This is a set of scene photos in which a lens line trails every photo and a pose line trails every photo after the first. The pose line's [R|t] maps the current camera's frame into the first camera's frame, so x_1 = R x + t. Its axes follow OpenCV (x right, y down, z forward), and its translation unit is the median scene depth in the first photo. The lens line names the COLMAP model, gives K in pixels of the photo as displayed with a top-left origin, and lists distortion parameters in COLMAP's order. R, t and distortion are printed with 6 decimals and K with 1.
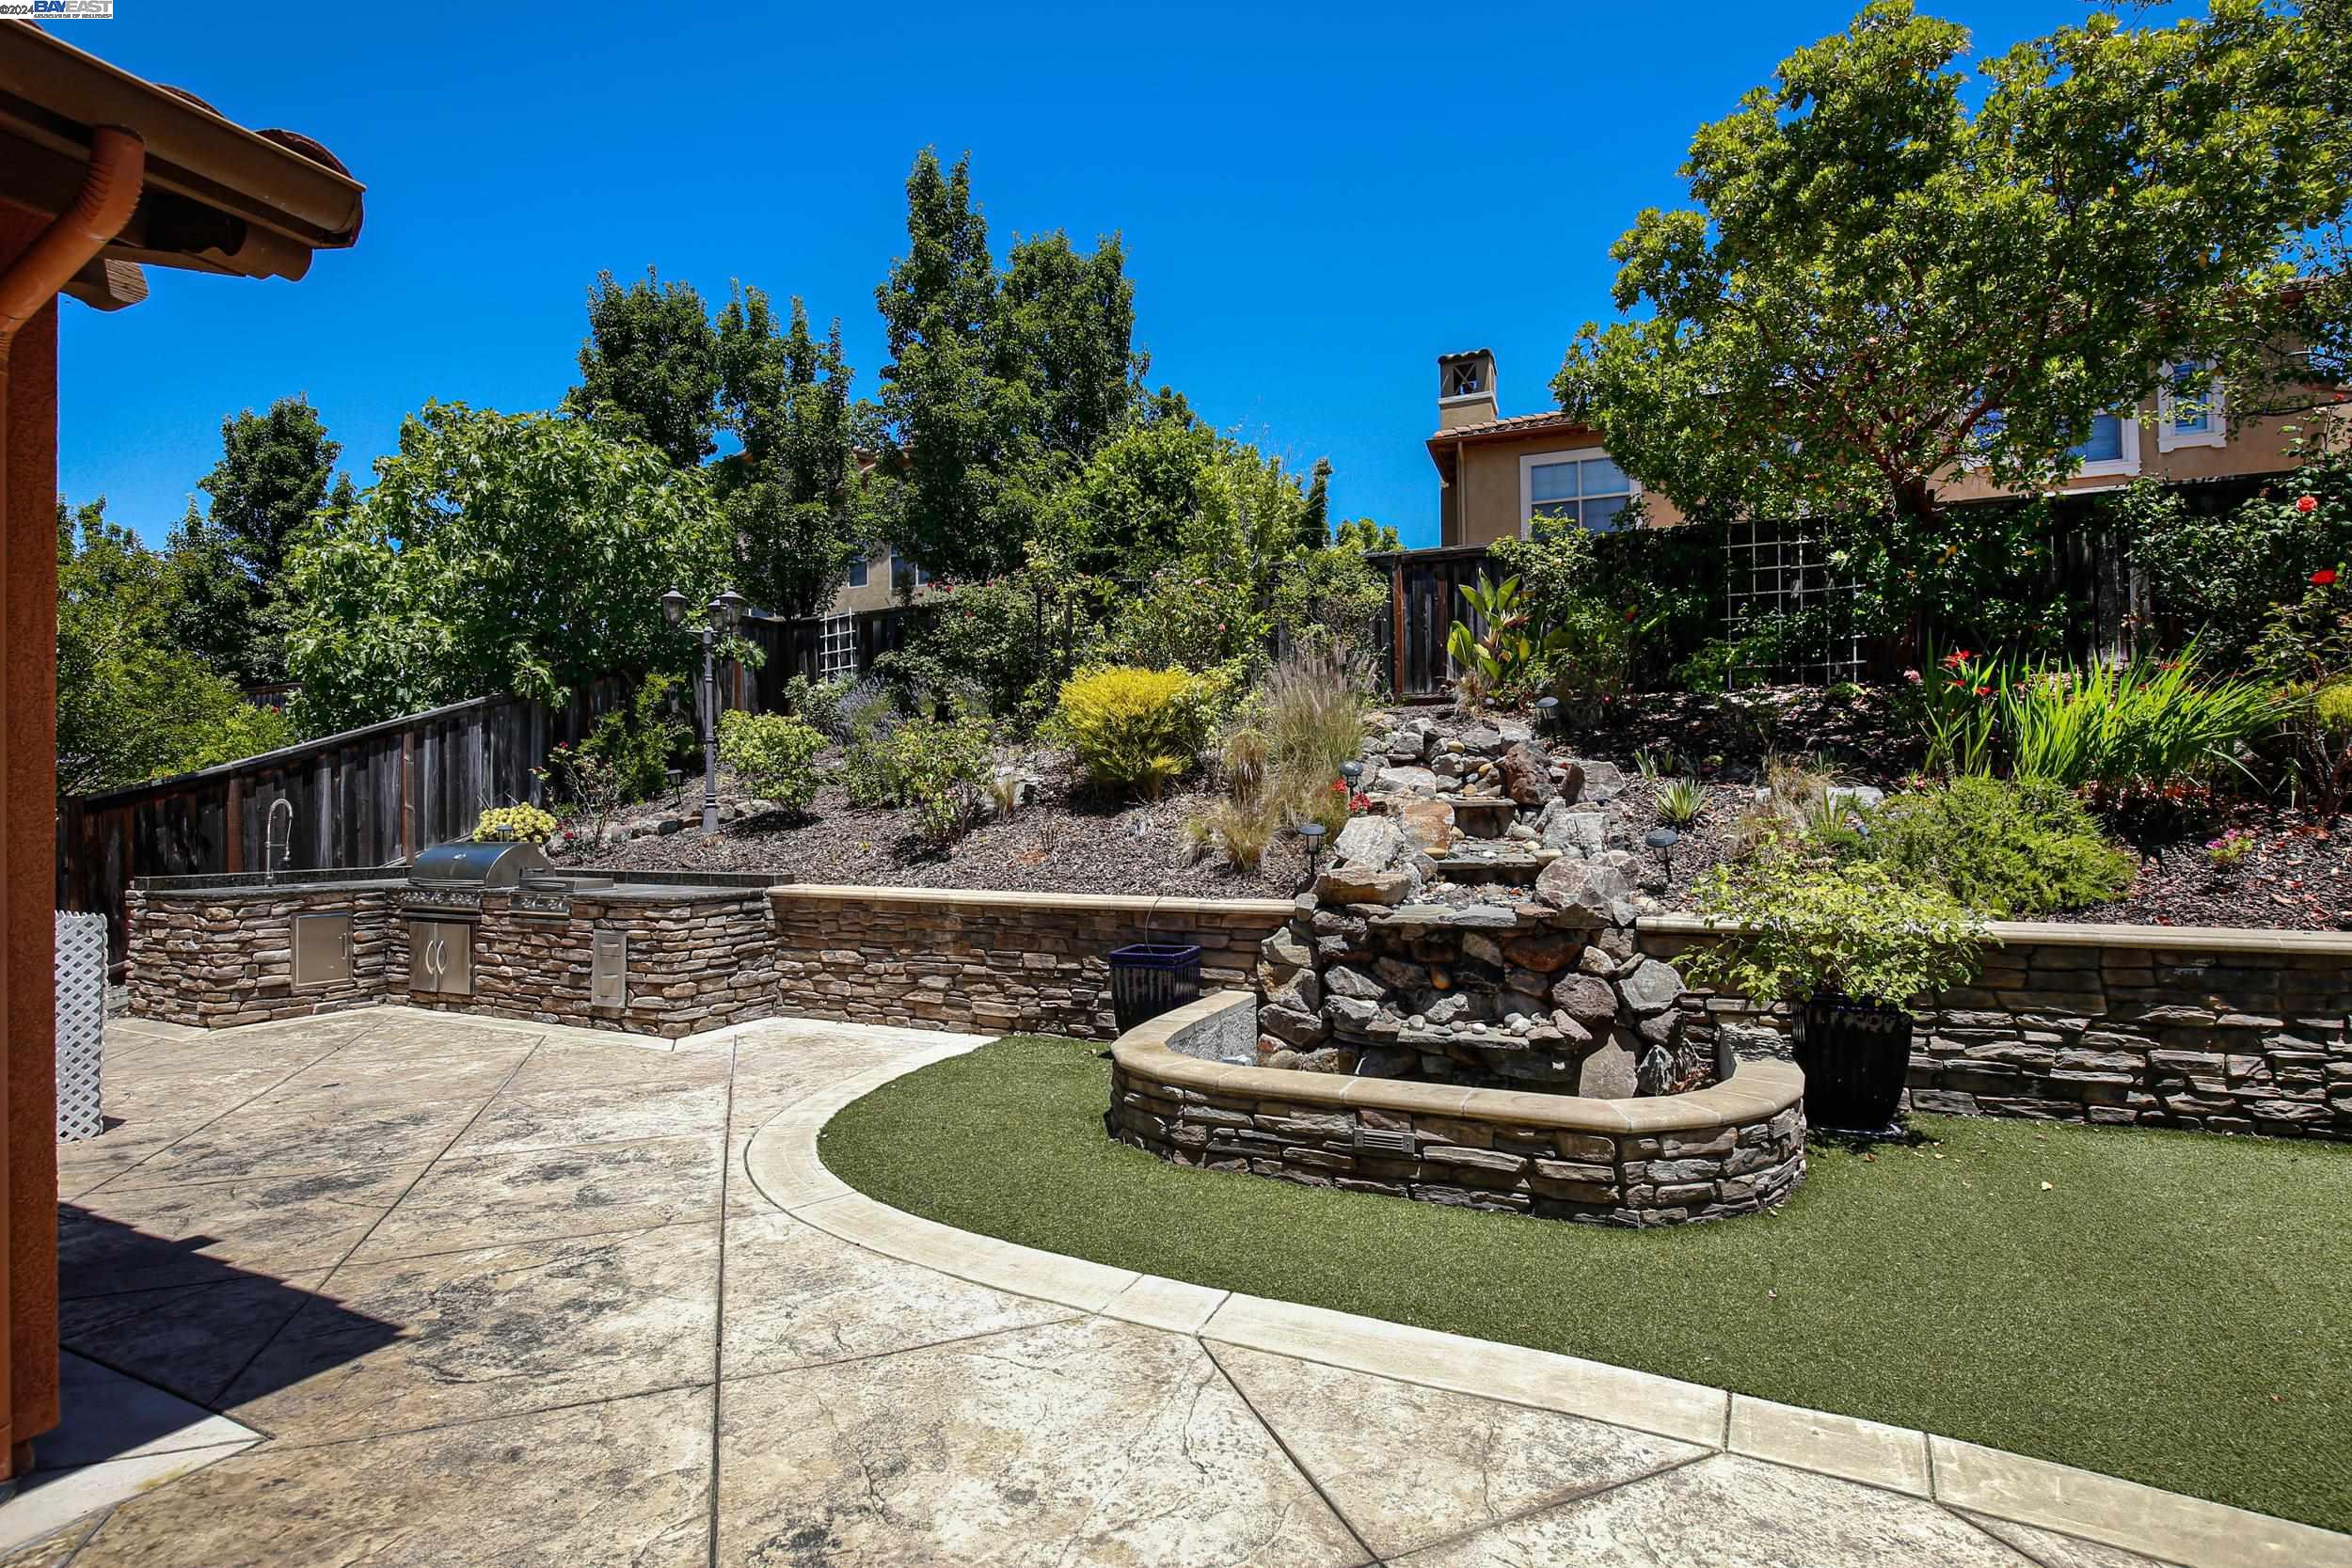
lens RADIAL K [[1051.8, 0, 1168.8], [0, 1051.8, 796.8], [0, 0, 1]] dist [-0.019362, 0.000337]
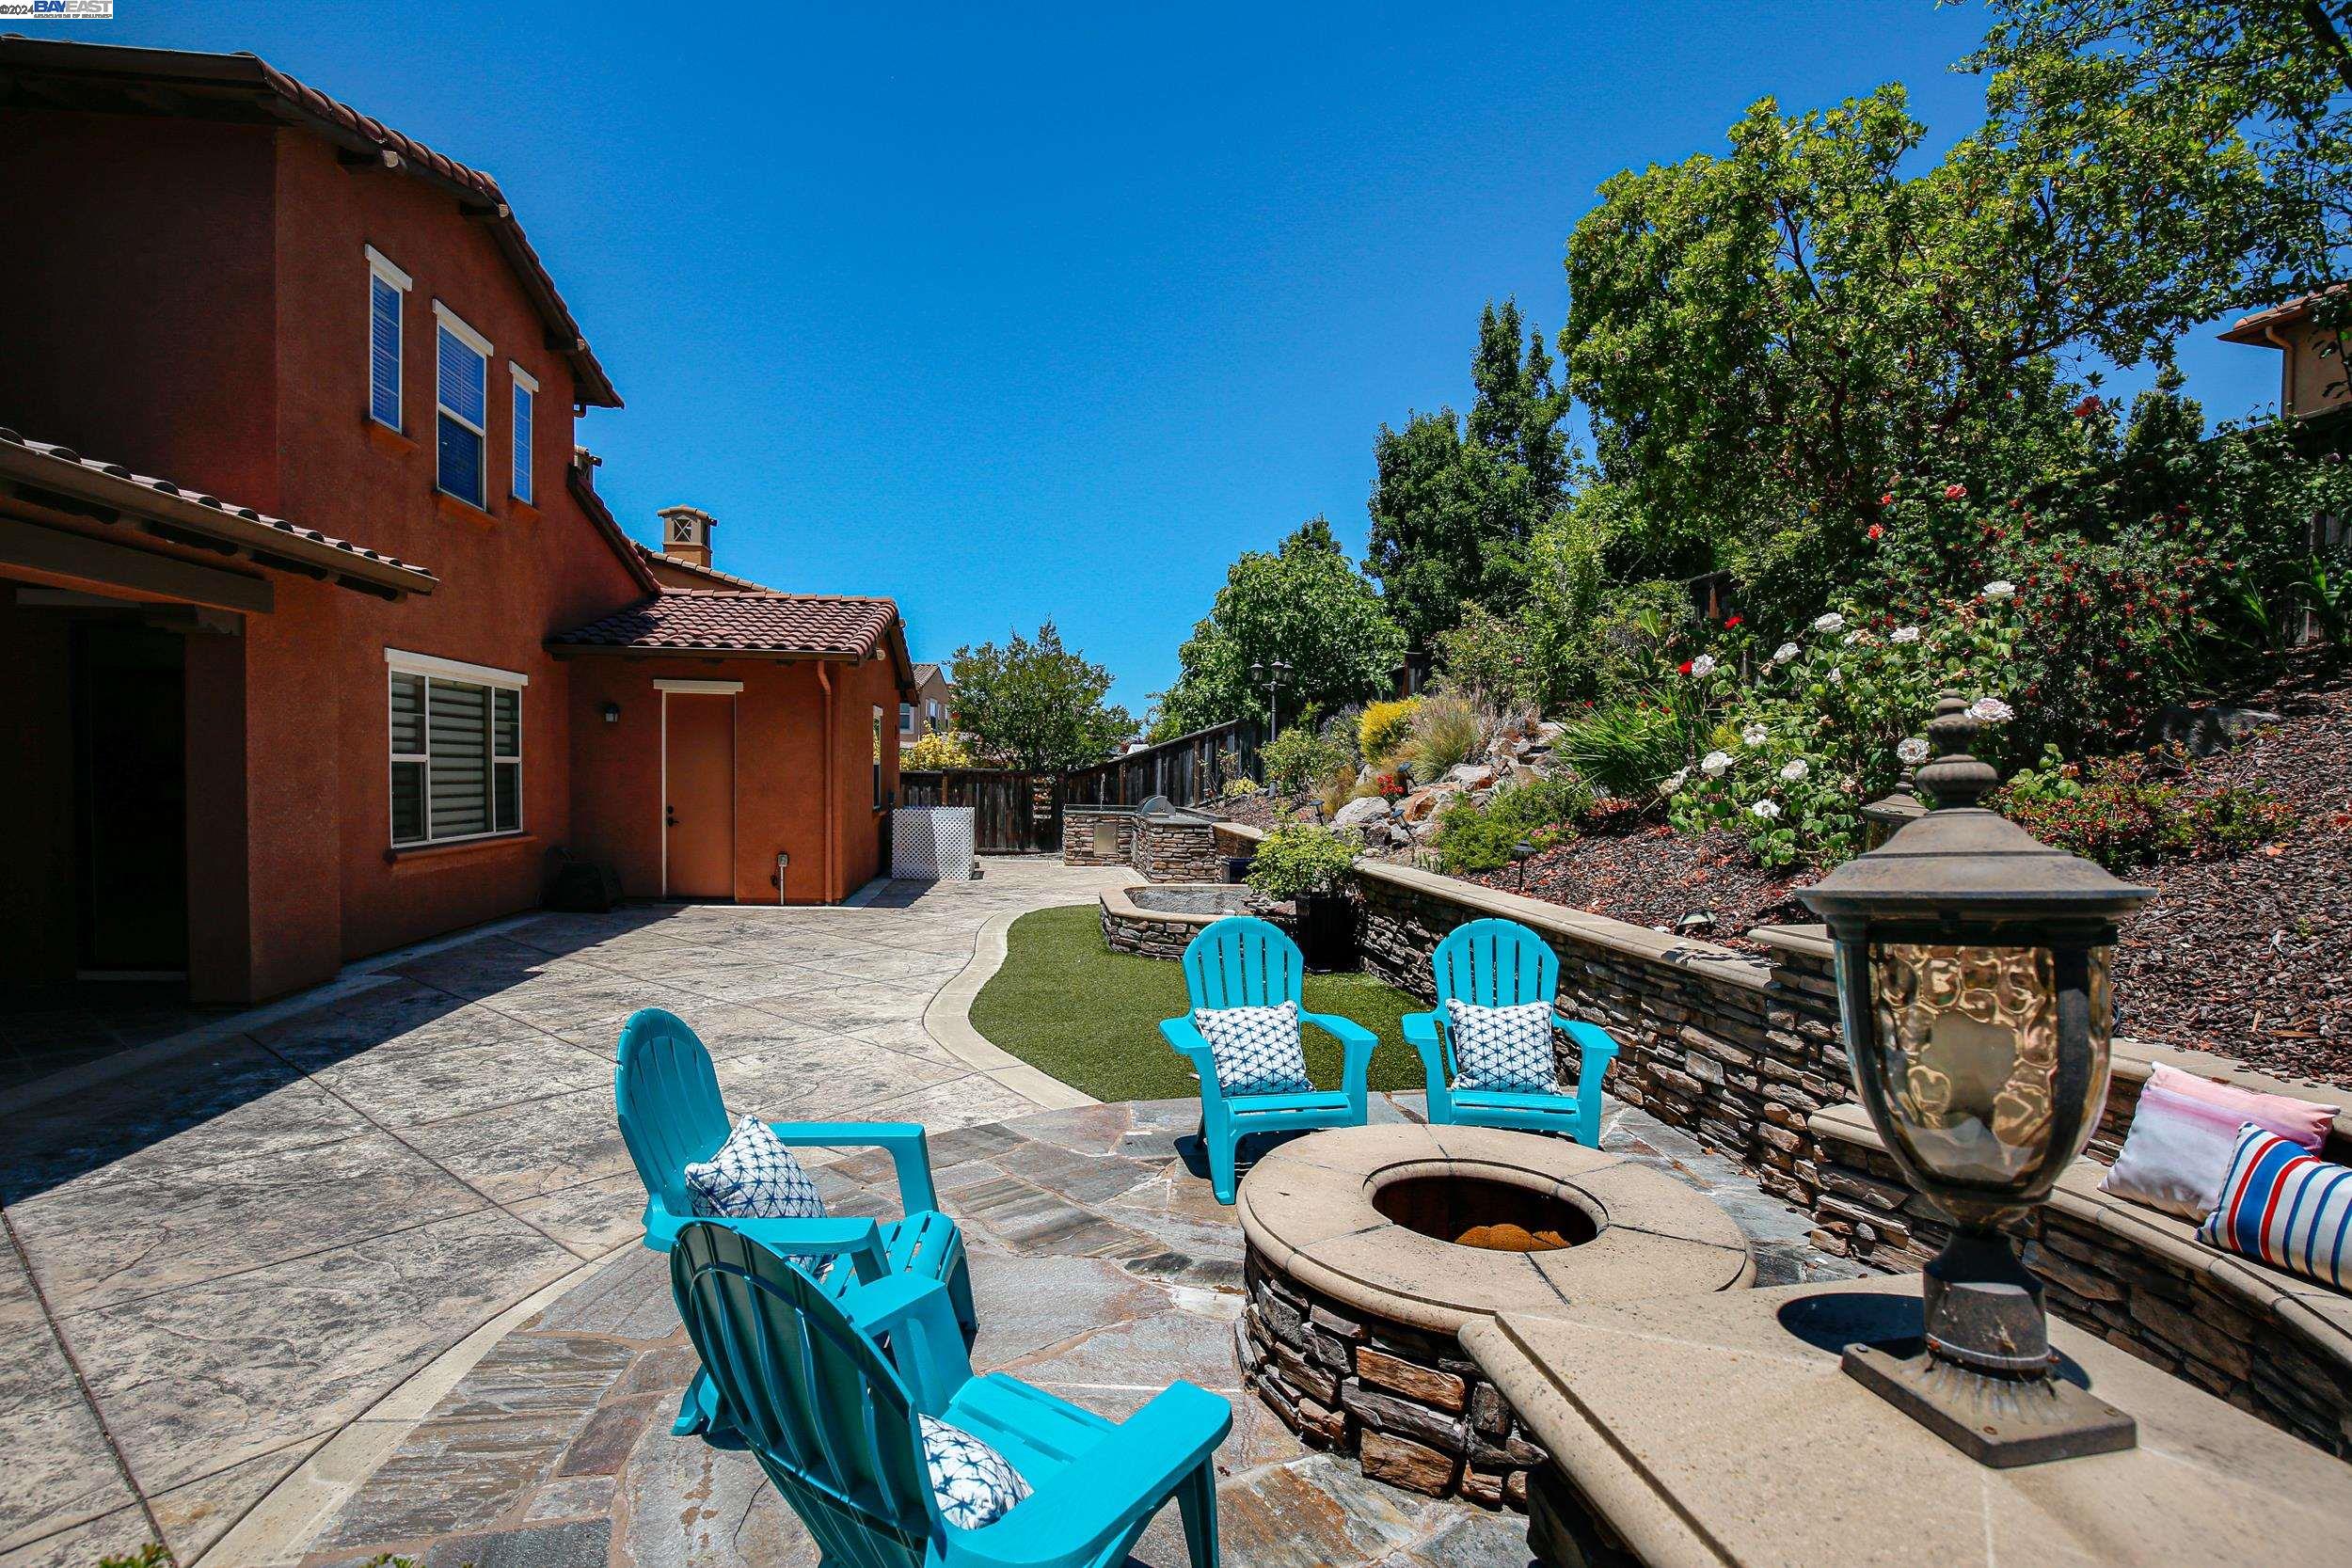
lens RADIAL K [[1040.2, 0, 1122.3], [0, 1040.2, 786.0], [0, 0, 1]] dist [-0.032392, 0.006377]
pose [[0.488453, 0.028218, -0.872134, 1.298276], [-0.013920, 0.999602, 0.024547, -0.030631], [0.872479, 0.000150, 0.488651, -0.121971]]
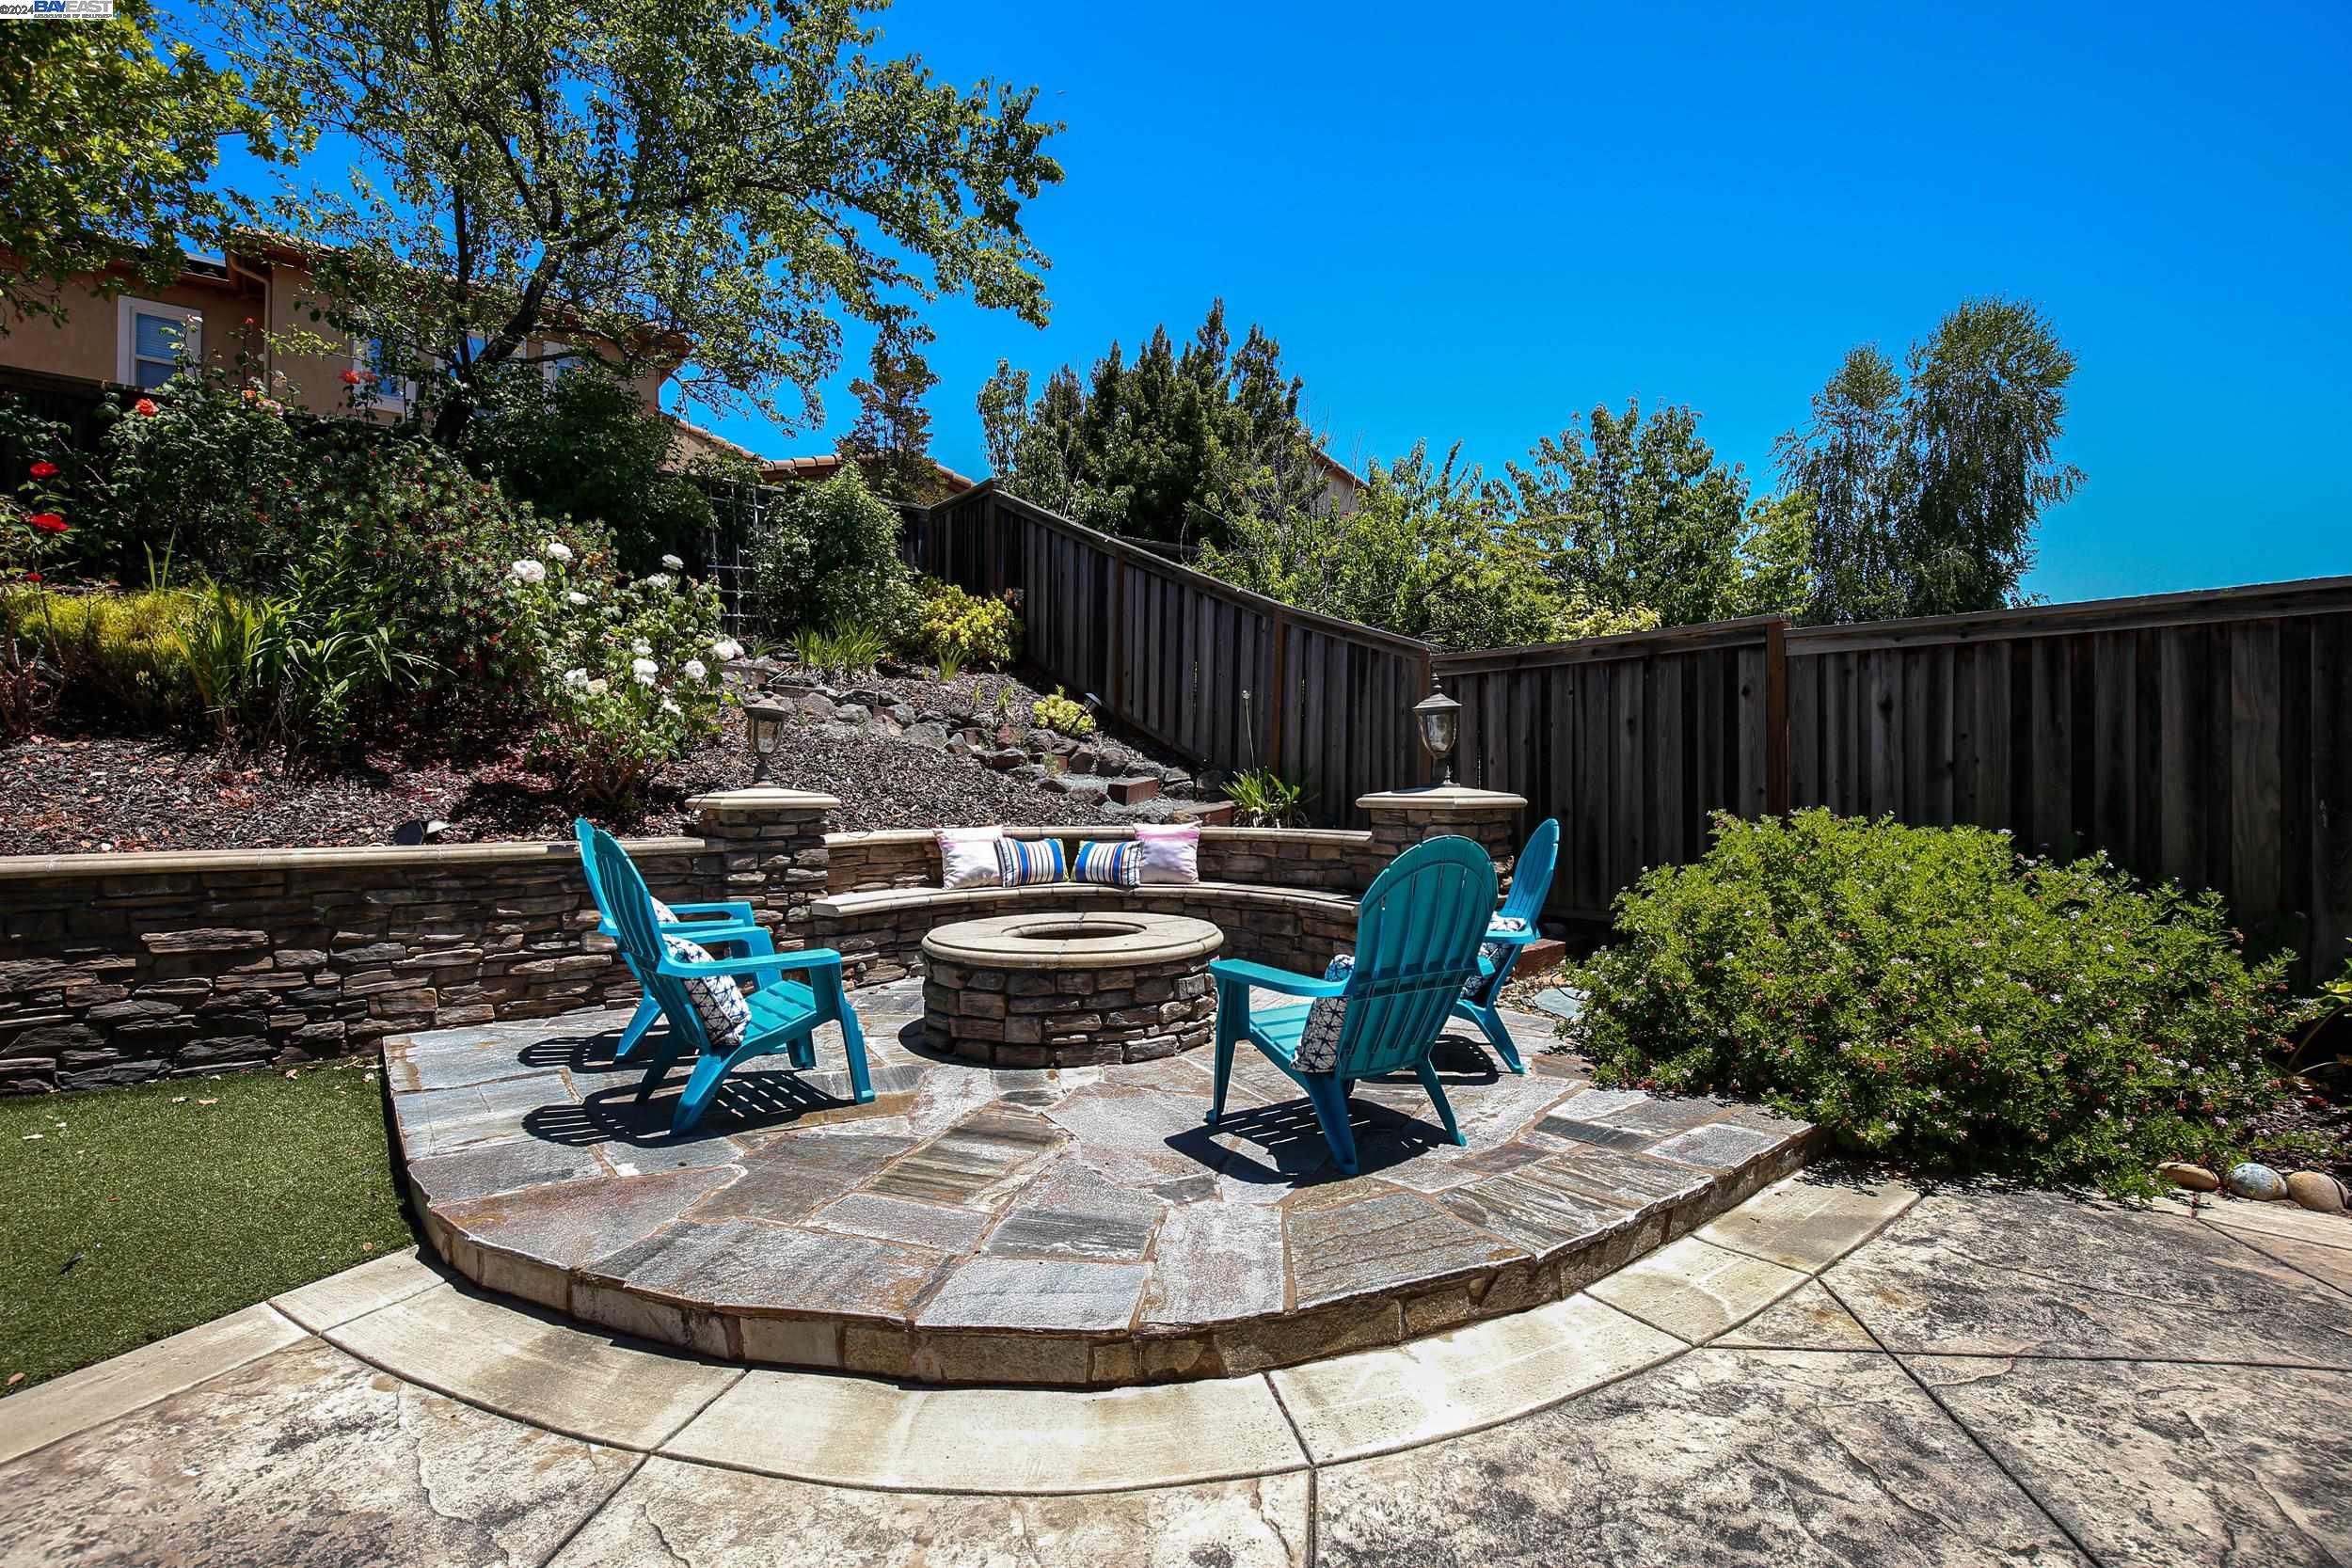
lens RADIAL K [[1037.4, 0, 1228.7], [0, 1037.4, 773.3], [0, 0, 1]] dist [-0.027161, 0.000315]
pose [[0.492746, 0.011682, 0.870095, 0.597406], [-0.014454, 0.999882, -0.005239, 0.030275], [-0.870053, -0.009995, 0.492857, -0.203041]]
